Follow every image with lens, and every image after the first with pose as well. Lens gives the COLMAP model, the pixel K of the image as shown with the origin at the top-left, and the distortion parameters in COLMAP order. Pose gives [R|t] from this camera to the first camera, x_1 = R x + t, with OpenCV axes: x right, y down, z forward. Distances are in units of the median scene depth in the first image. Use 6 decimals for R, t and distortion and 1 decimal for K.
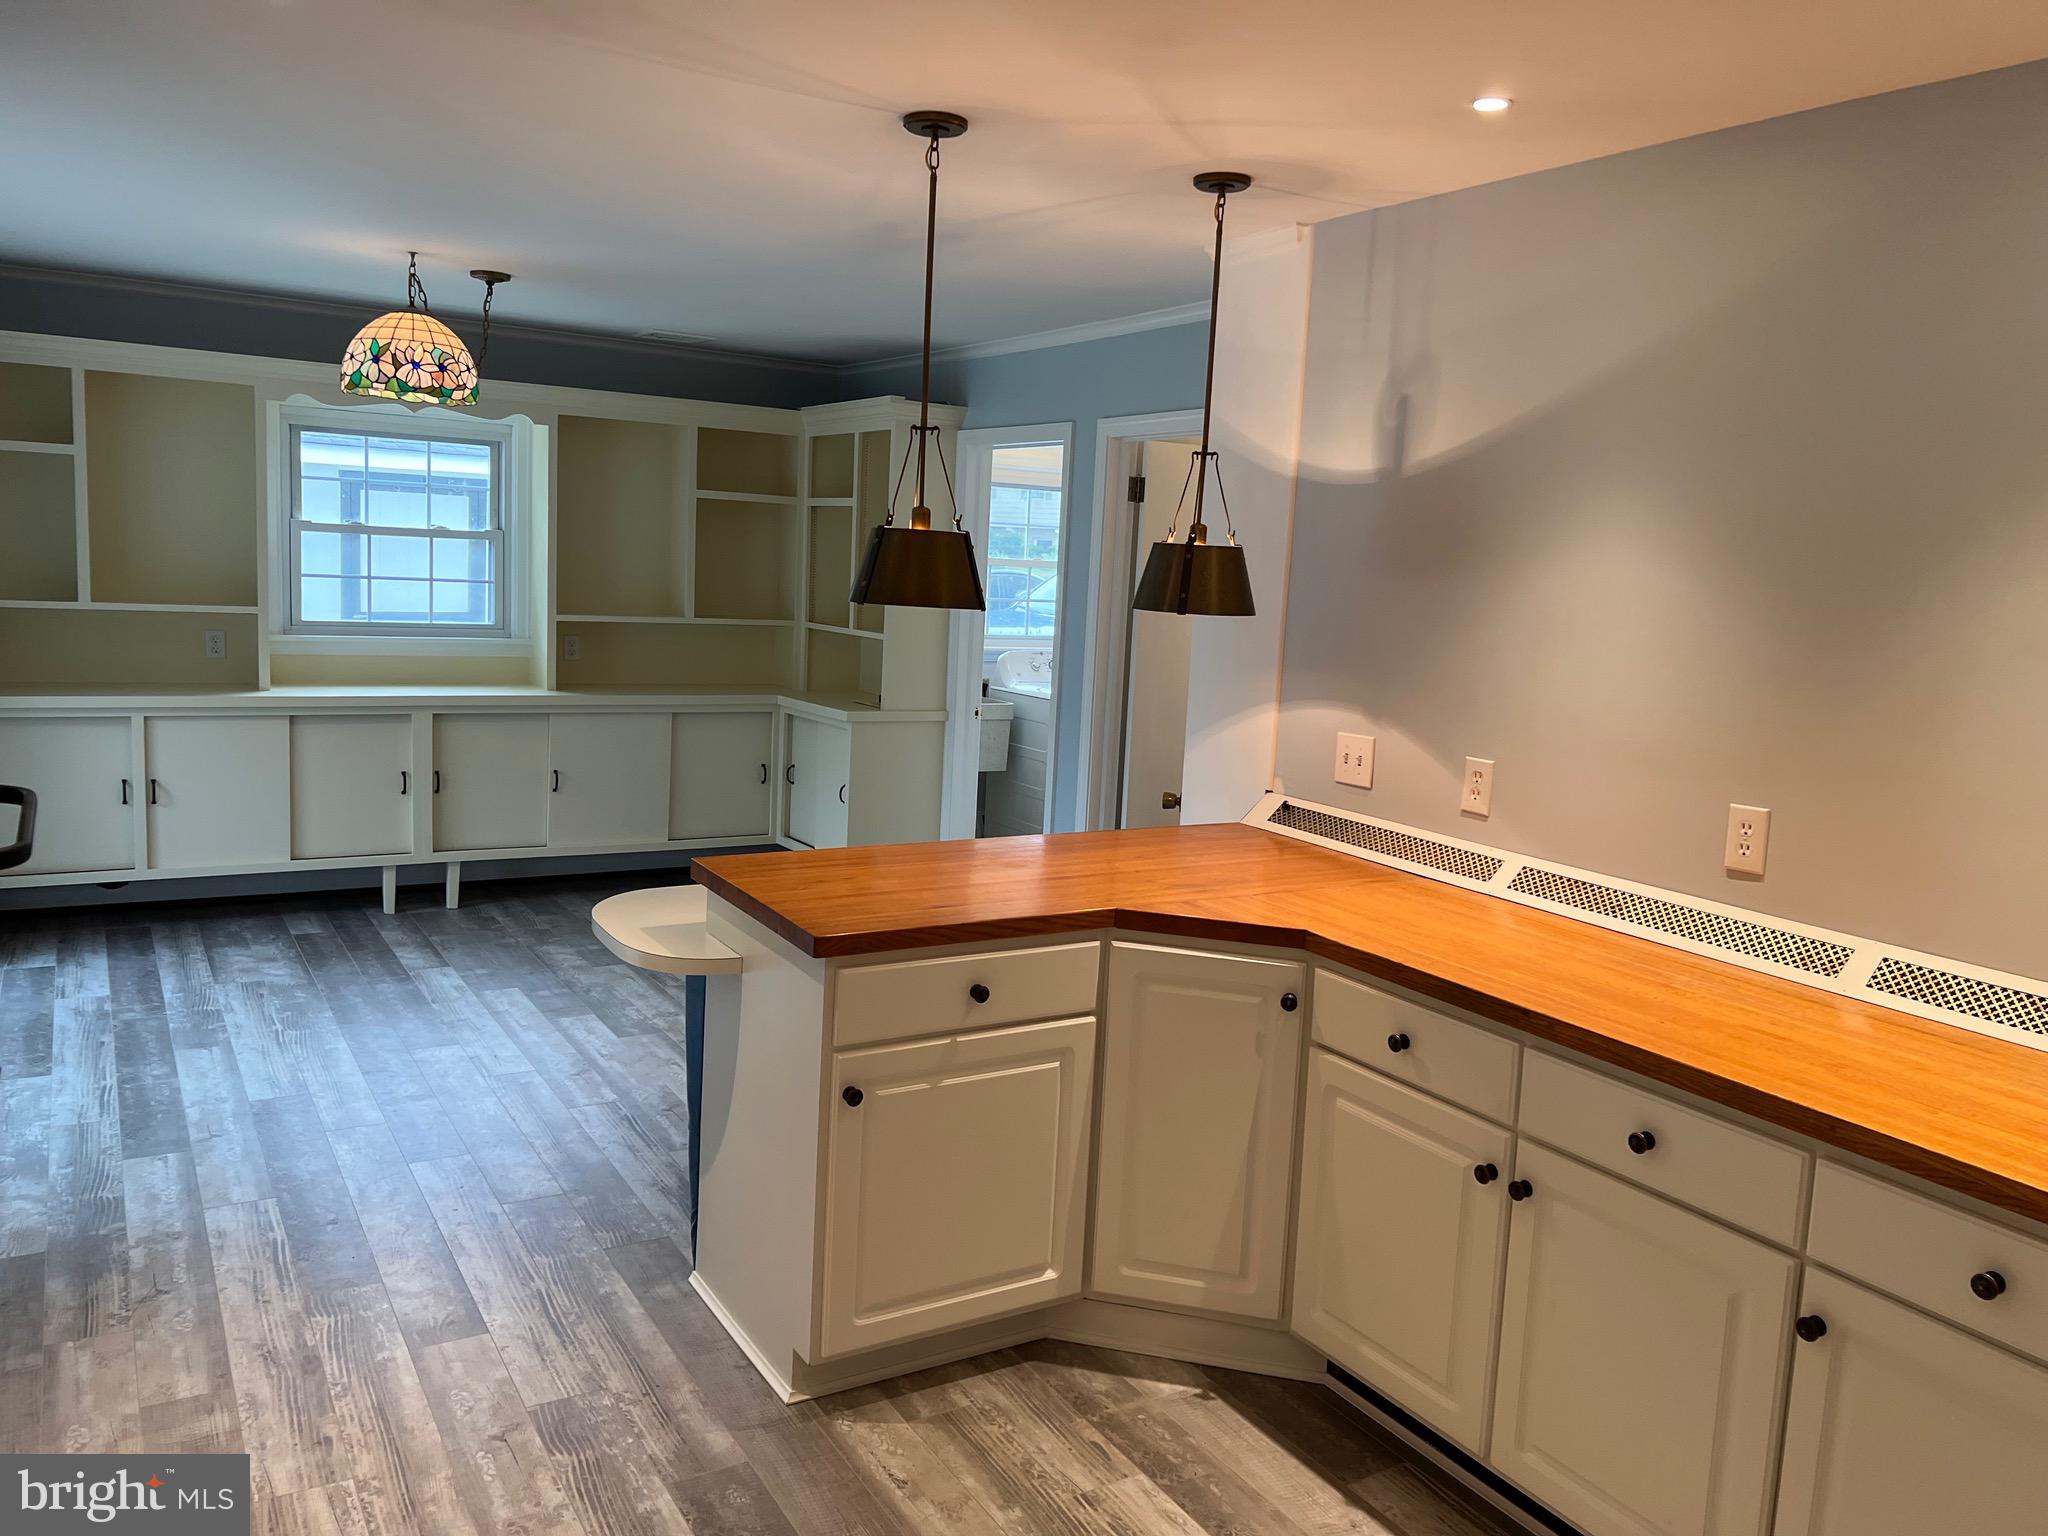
lens RADIAL K [[1551.6, 0, 1035.0], [0, 1551.6, 751.1], [0, 0, 1]] dist [0.047460, -0.042191]
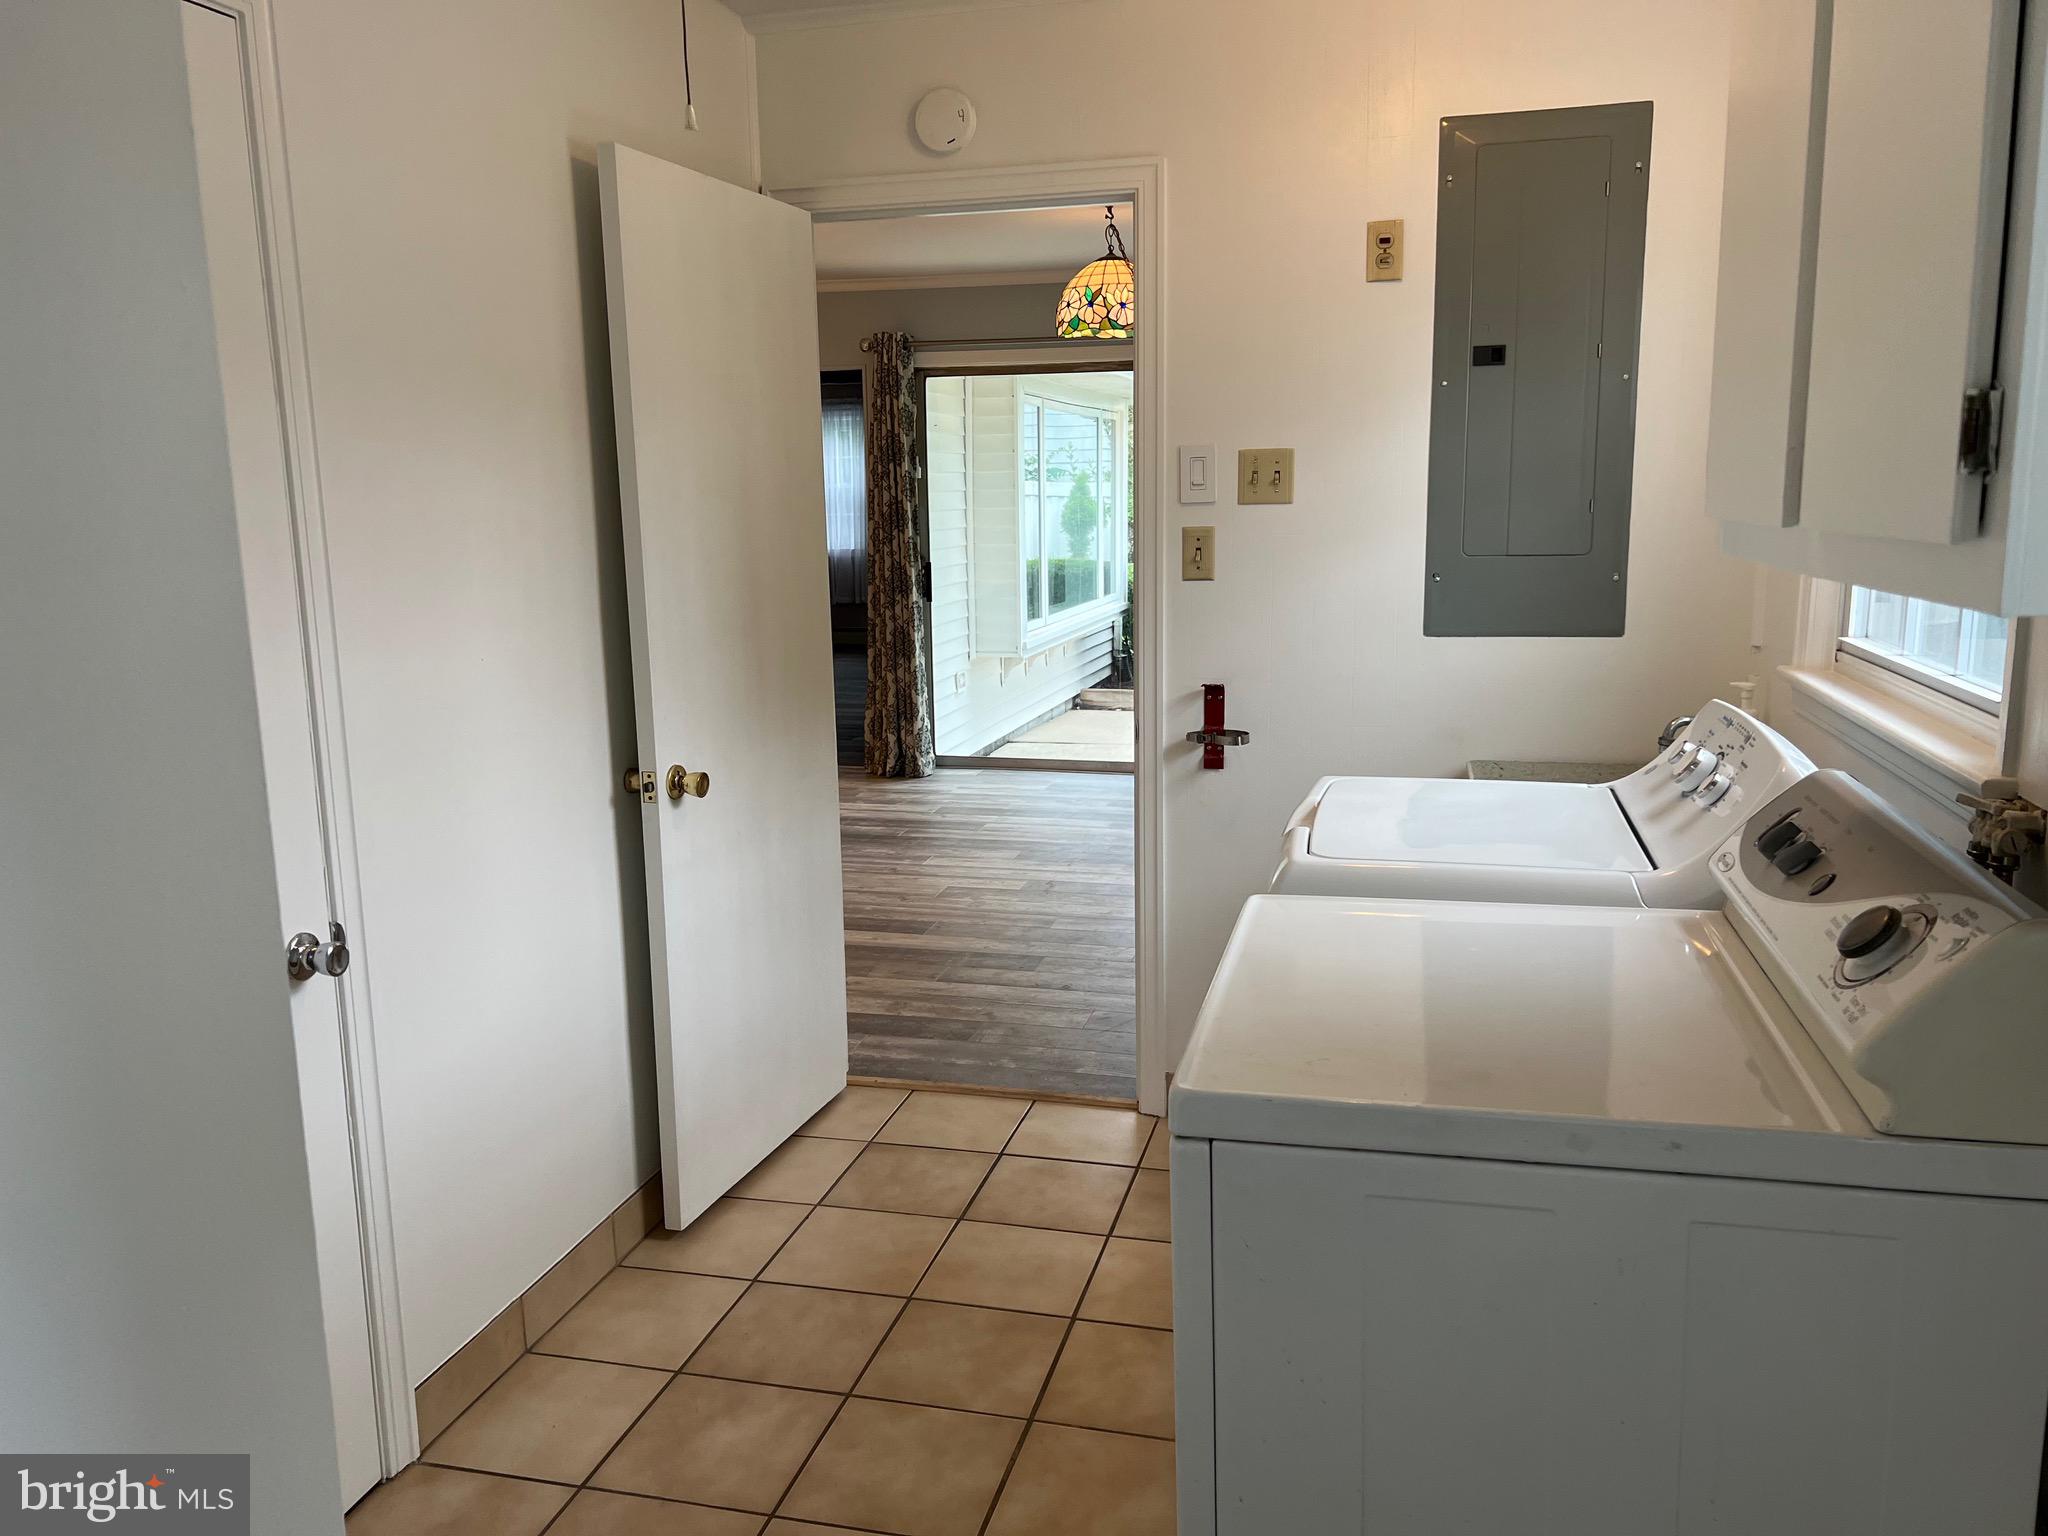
lens RADIAL K [[1536.7, 0, 1039.7], [0, 1536.7, 779.1], [0, 0, 1]] dist [0.073840, -0.074709]
pose [[-0.714157, 0.091232, -0.694015, 0.688226], [-0.109854, 0.964577, 0.239842, -0.255244], [0.691312, 0.247525, -0.678837, 2.654862]]
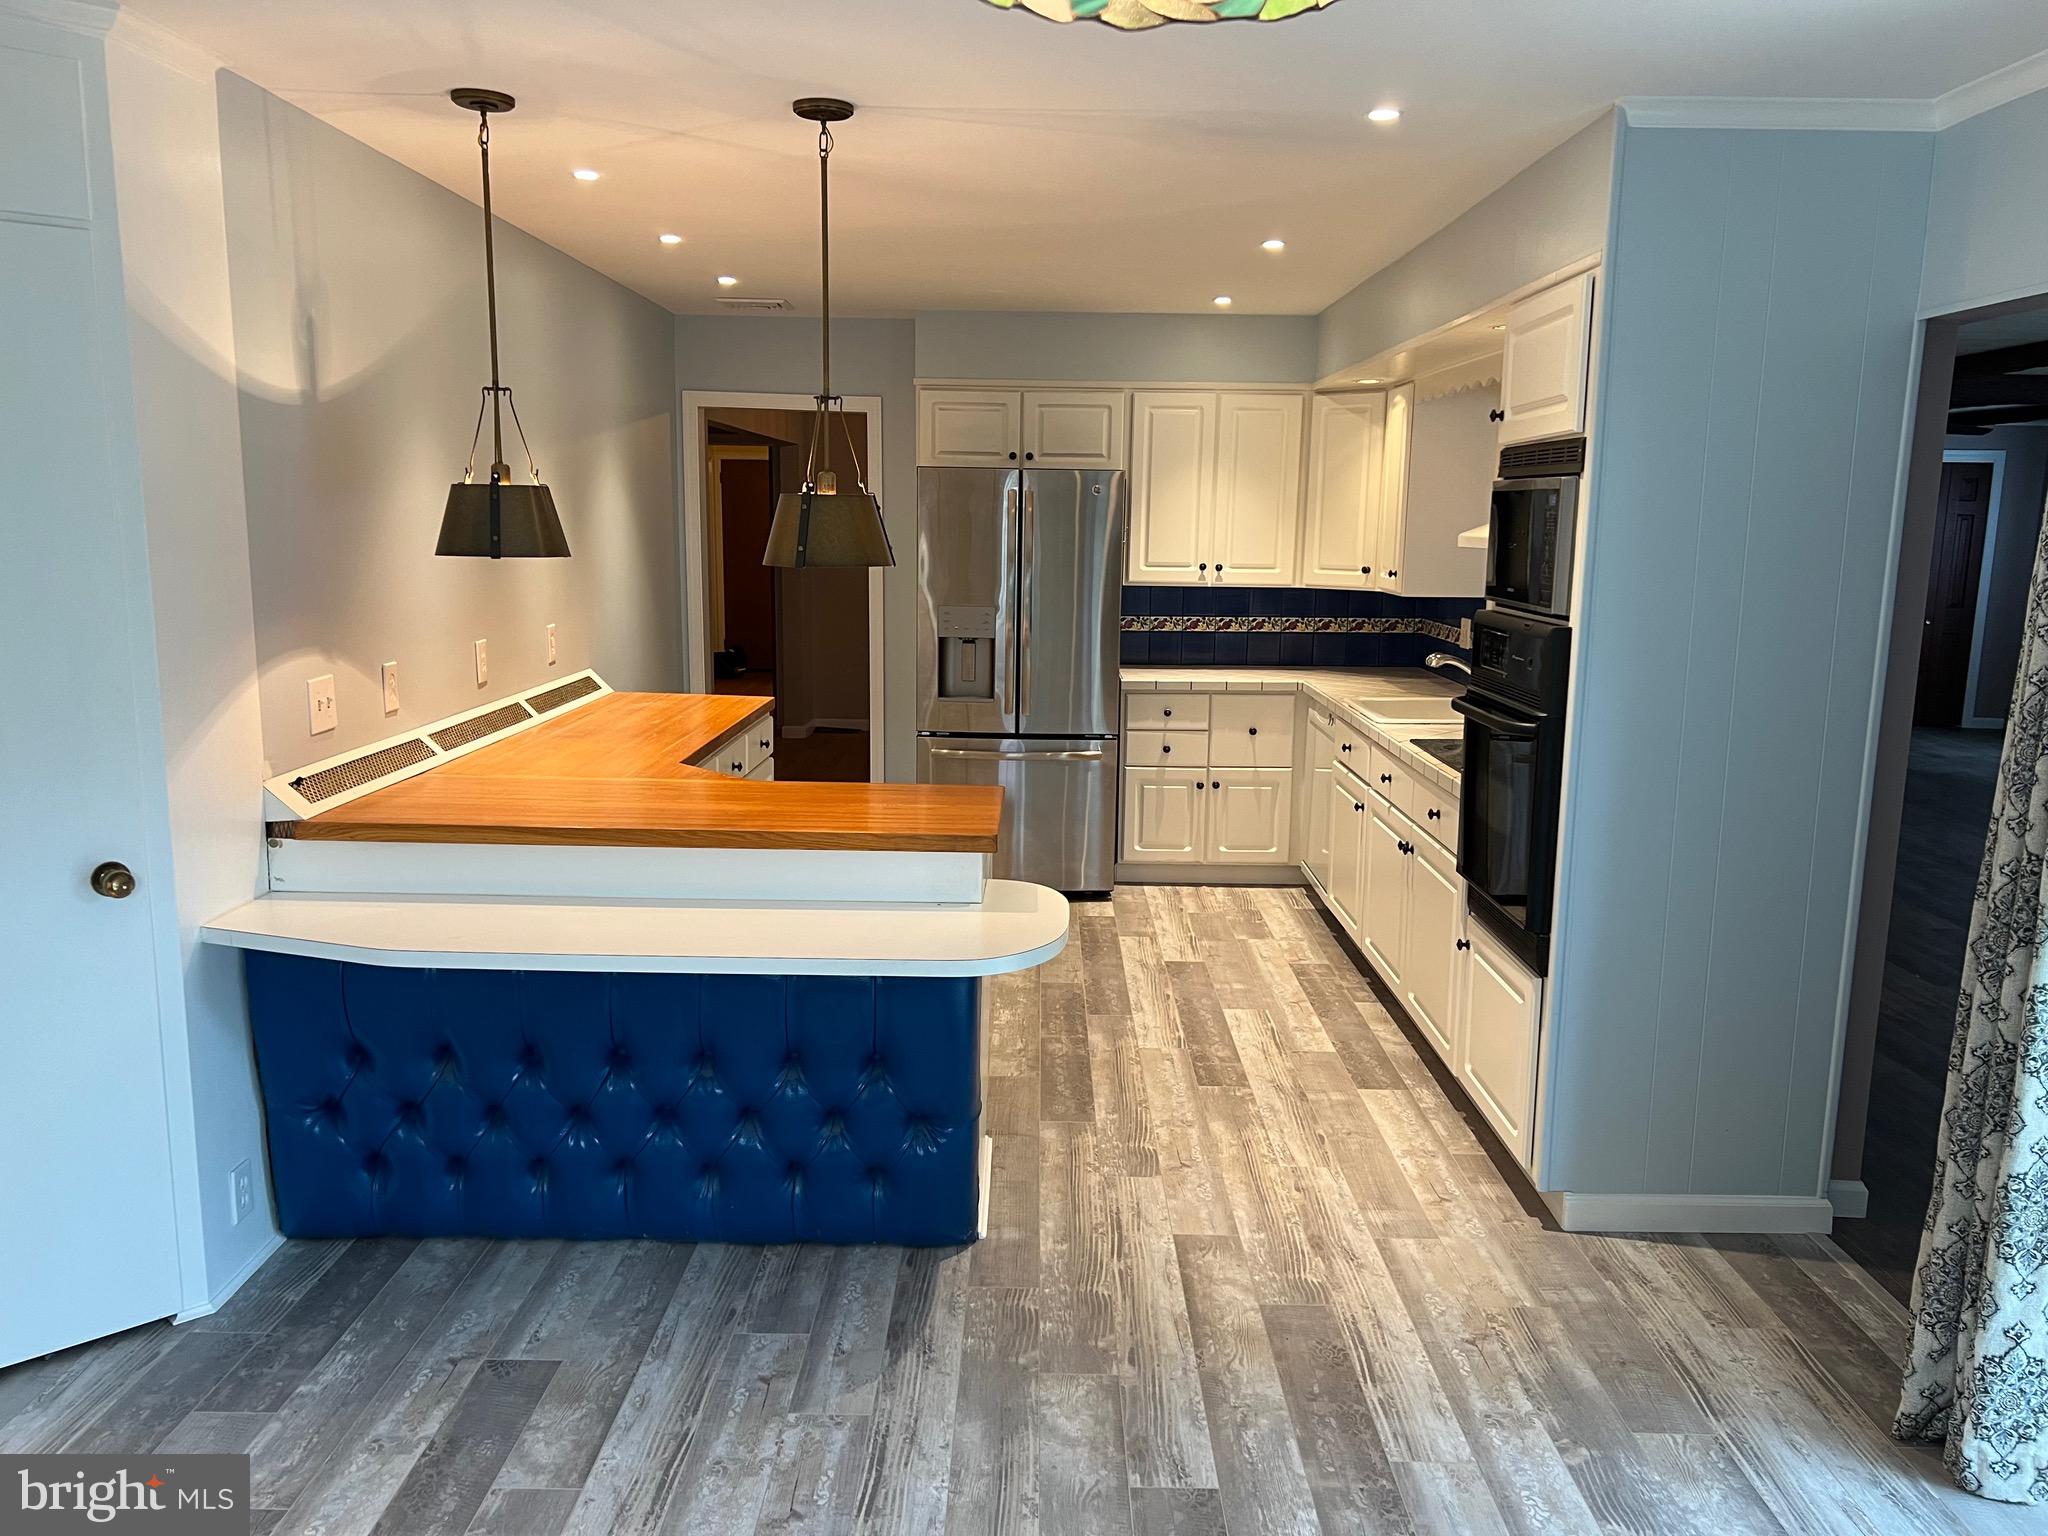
lens RADIAL K [[1536.7, 0, 1039.7], [0, 1536.7, 779.1], [0, 0, 1]] dist [0.073840, -0.074709]
pose [[-0.851837, -0.153598, 0.500780, -0.725321], [0.006784, 0.952725, 0.303757, -0.264043], [-0.523762, 0.262149, -0.810525, 1.747997]]
